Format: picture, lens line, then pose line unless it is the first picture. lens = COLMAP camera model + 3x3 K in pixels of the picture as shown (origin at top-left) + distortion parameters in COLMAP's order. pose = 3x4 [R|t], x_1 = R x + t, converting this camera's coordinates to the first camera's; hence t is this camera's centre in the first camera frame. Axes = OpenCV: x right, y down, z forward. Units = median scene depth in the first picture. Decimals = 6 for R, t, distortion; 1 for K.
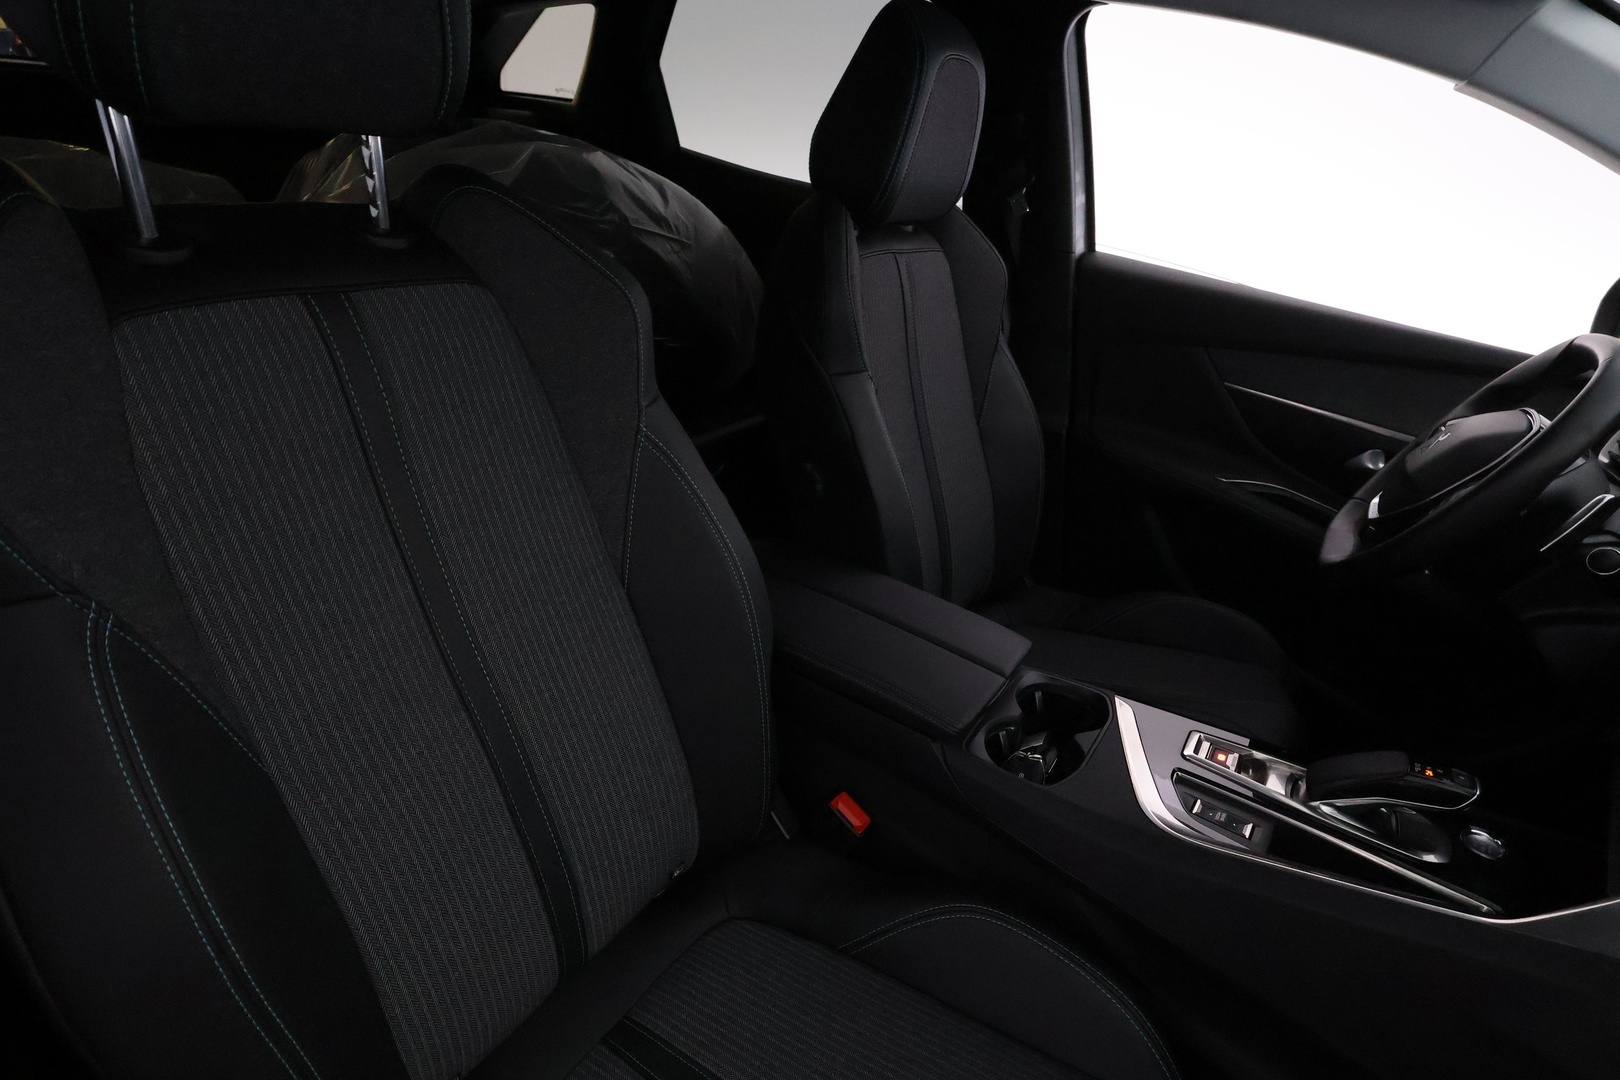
lens RADIAL K [[811.2, 0, 810.0], [0, 811.2, 540.0], [0, 0, 1]] dist [-0.000064, -0.000463]
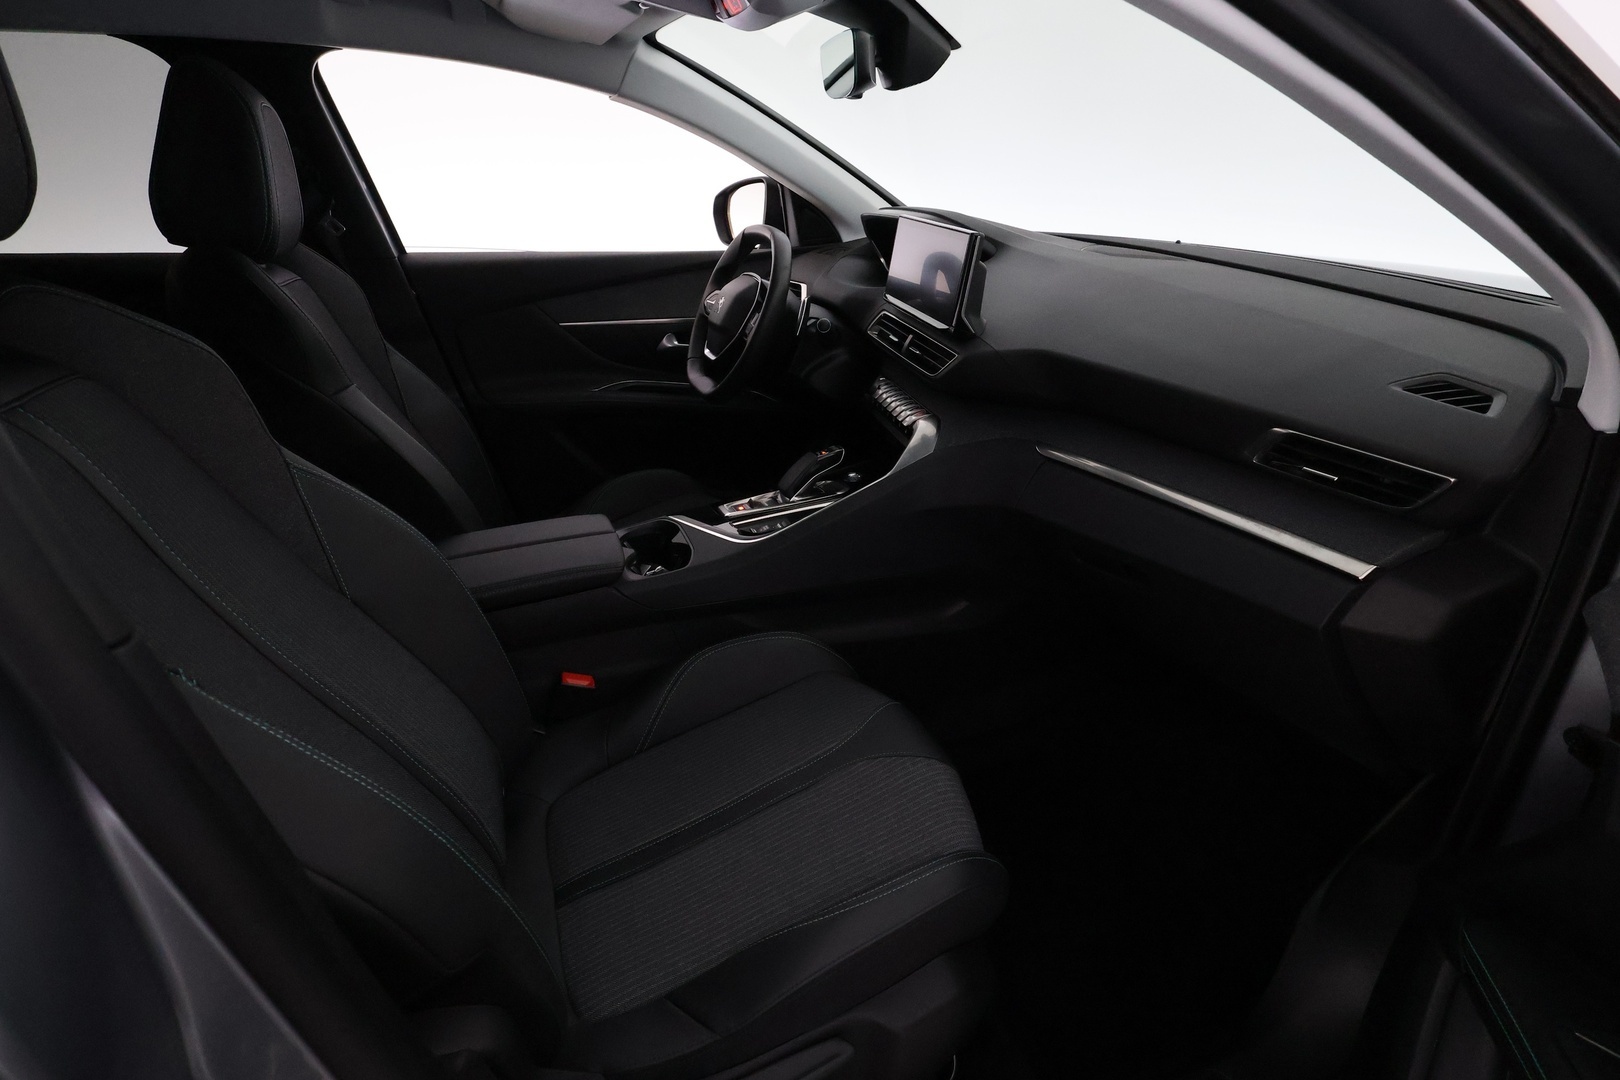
lens RADIAL K [[811.2, 0, 810.0], [0, 811.2, 540.0], [0, 0, 1]] dist [-0.000064, -0.000463]
pose [[0.550764, -0.456738, 0.698606, -0.512279], [0.457427, 0.865276, 0.205080, 0.041748], [-0.698155, 0.206611, 0.685487, -0.185278]]
